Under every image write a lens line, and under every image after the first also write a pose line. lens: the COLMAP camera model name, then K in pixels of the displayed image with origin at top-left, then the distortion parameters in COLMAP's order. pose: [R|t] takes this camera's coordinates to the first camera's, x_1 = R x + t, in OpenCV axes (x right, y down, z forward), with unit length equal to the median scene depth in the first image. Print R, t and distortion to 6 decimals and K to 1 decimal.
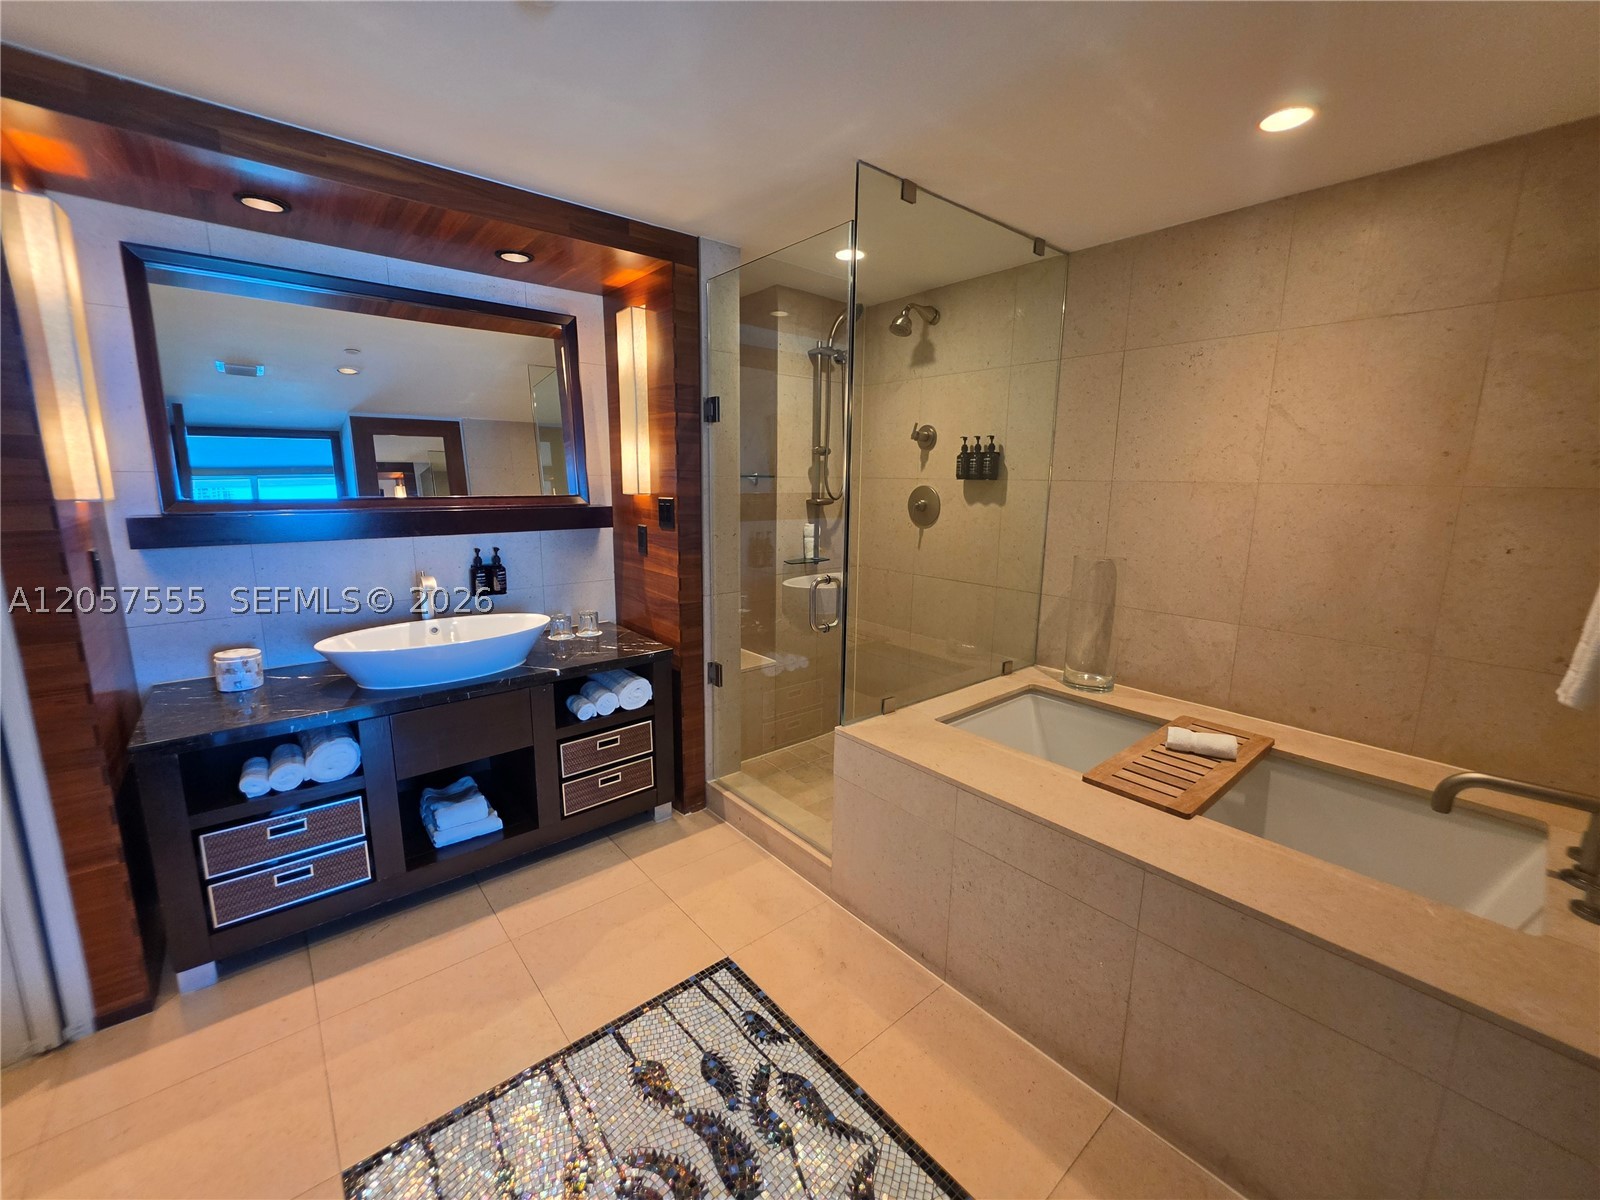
lens RADIAL K [[642.2, 0, 789.9], [0, 642.2, 600.0], [0, 0, 1]] dist [-0.002361, -0.000271]
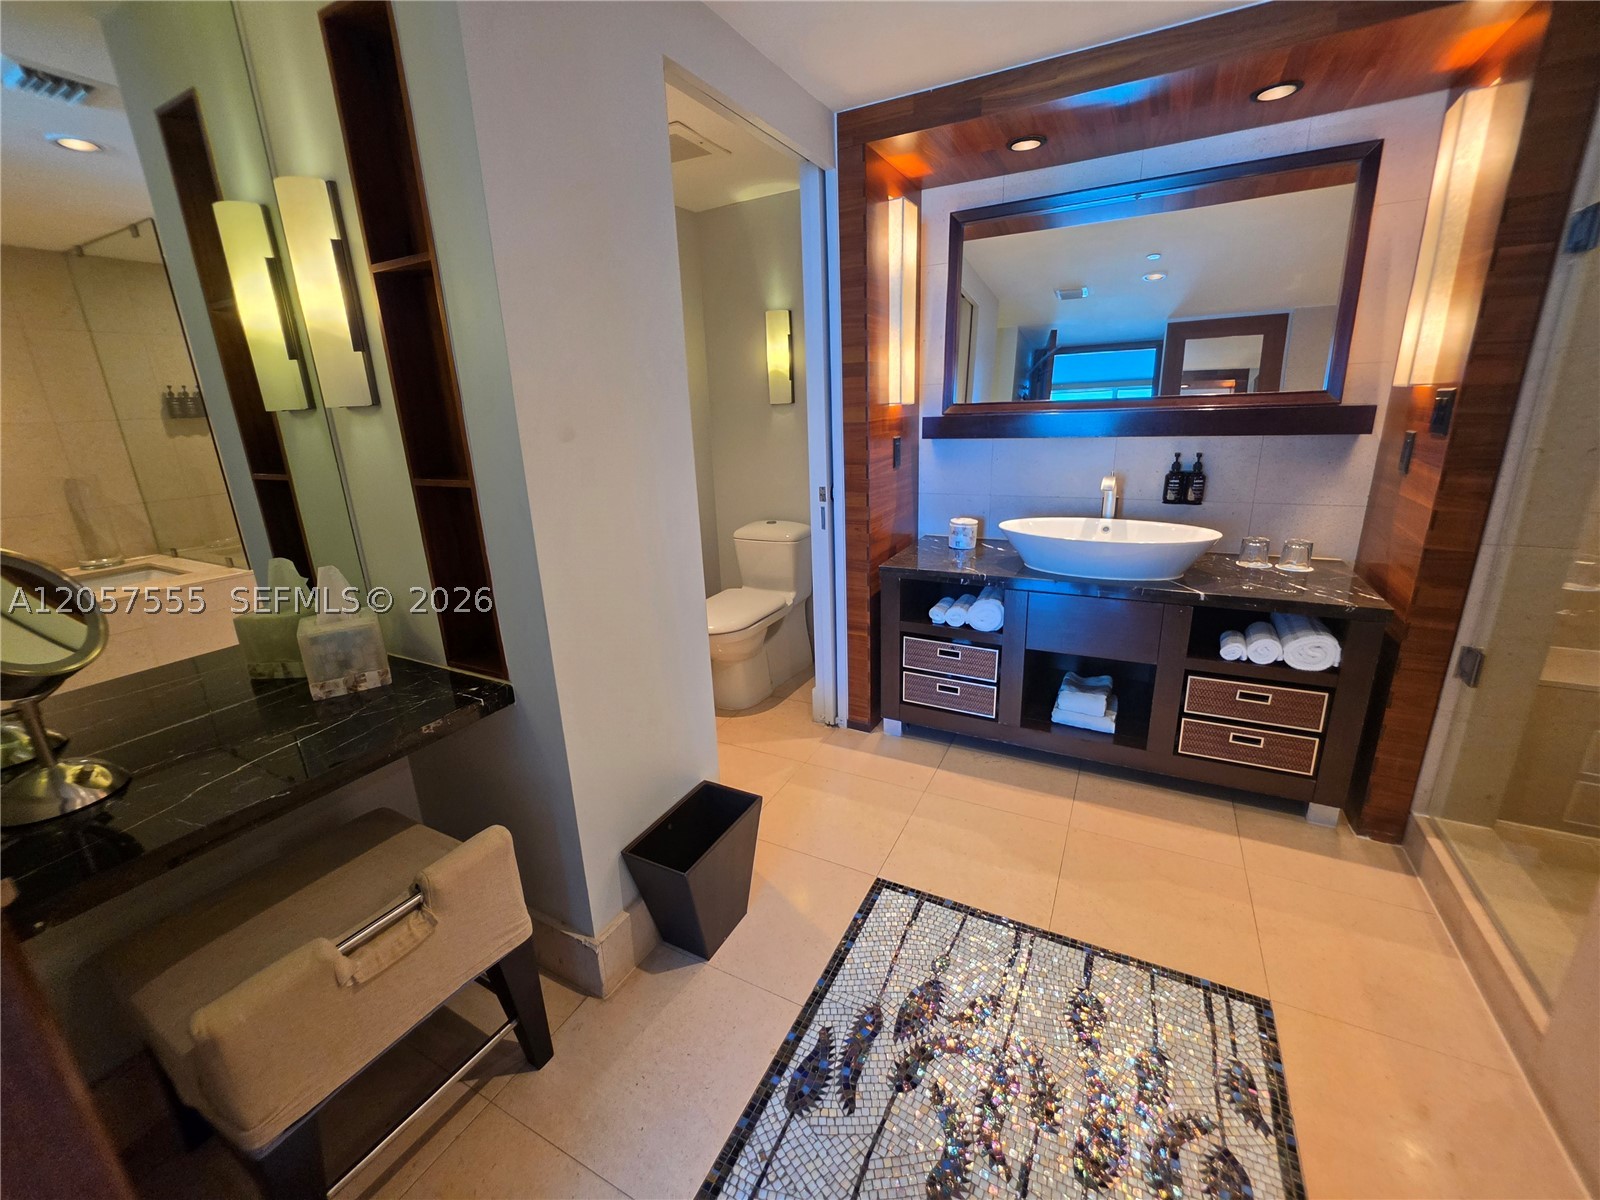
lens RADIAL K [[639.5, 0, 794.5], [0, 639.5, 592.6], [0, 0, 1]] dist [-0.005241, -0.000013]
pose [[0.383163, 0.239933, -0.891974, 0.200904], [-0.130663, 0.970042, 0.204804, 0.000439], [0.914392, 0.038075, 0.403035, 0.124864]]
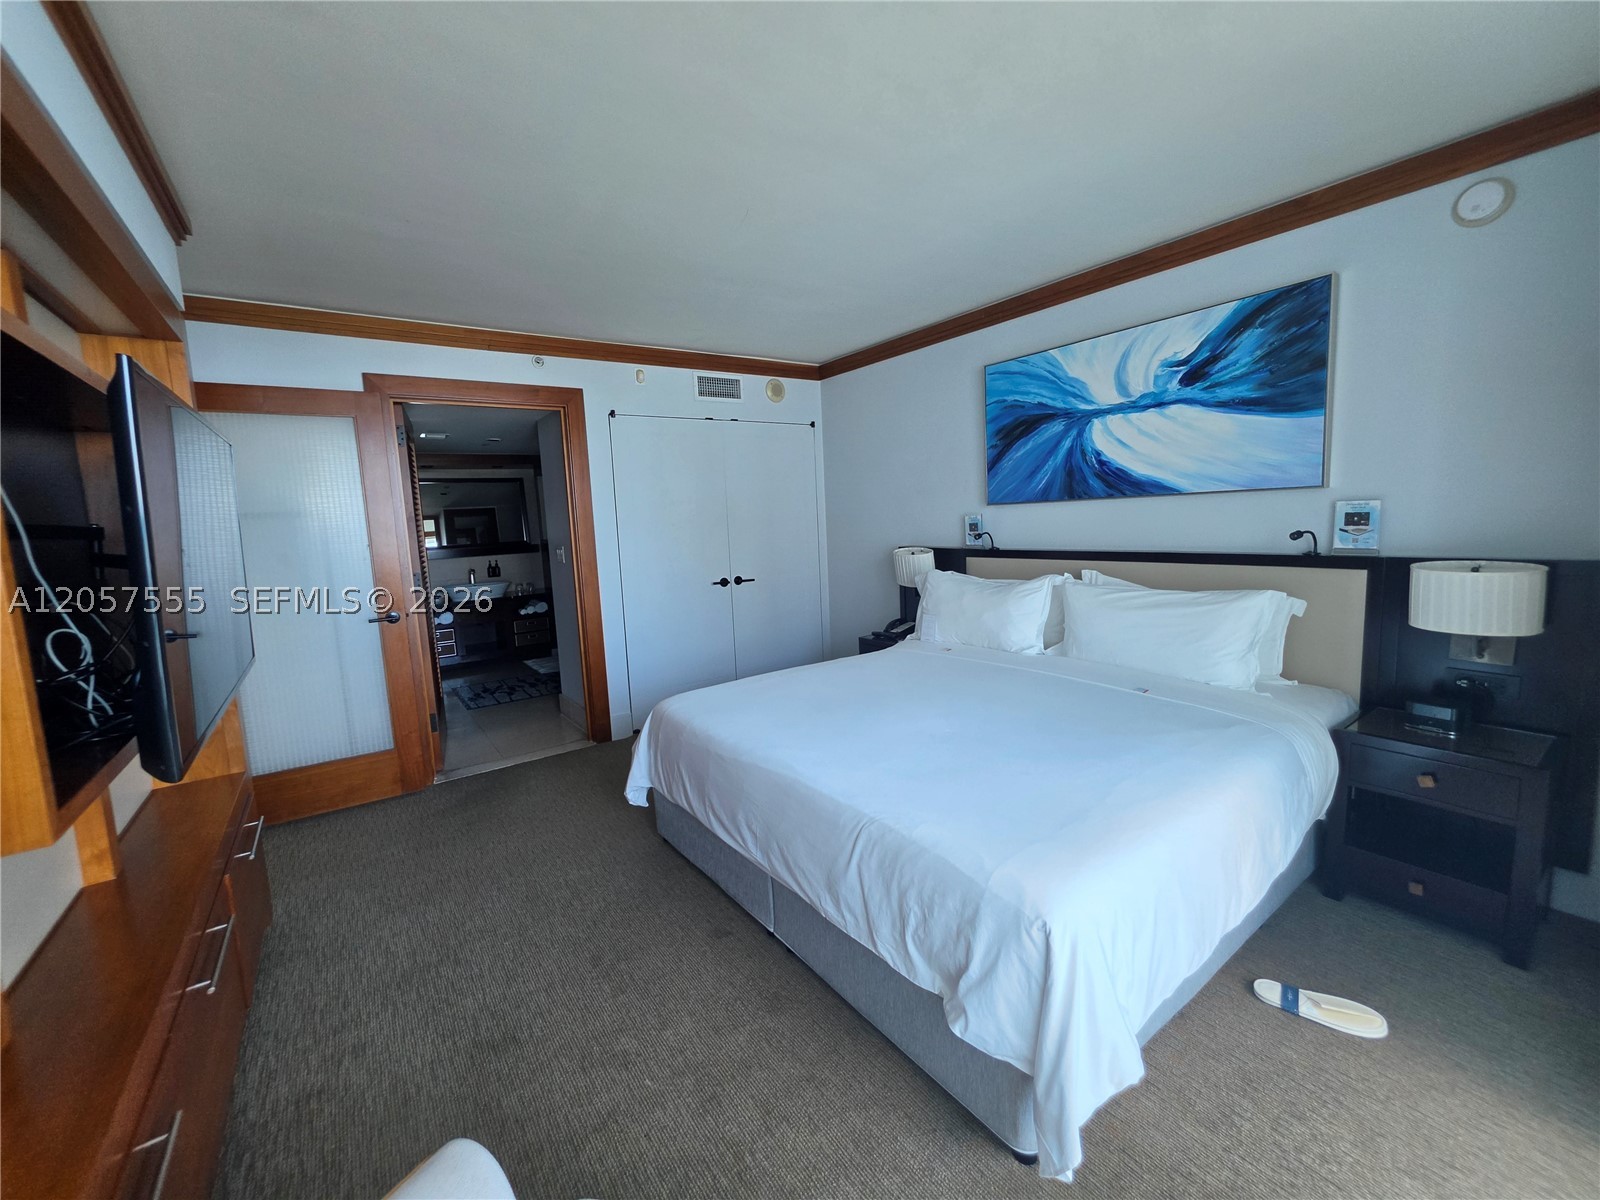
lens RADIAL K [[639.5, 0, 794.5], [0, 639.5, 592.6], [0, 0, 1]] dist [-0.005241, -0.000013]
pose [[0.996280, -0.037777, -0.077454, 1.217542], [0.032884, 0.997440, -0.063502, 0.322074], [0.079655, 0.060719, 0.994972, -1.940428]]
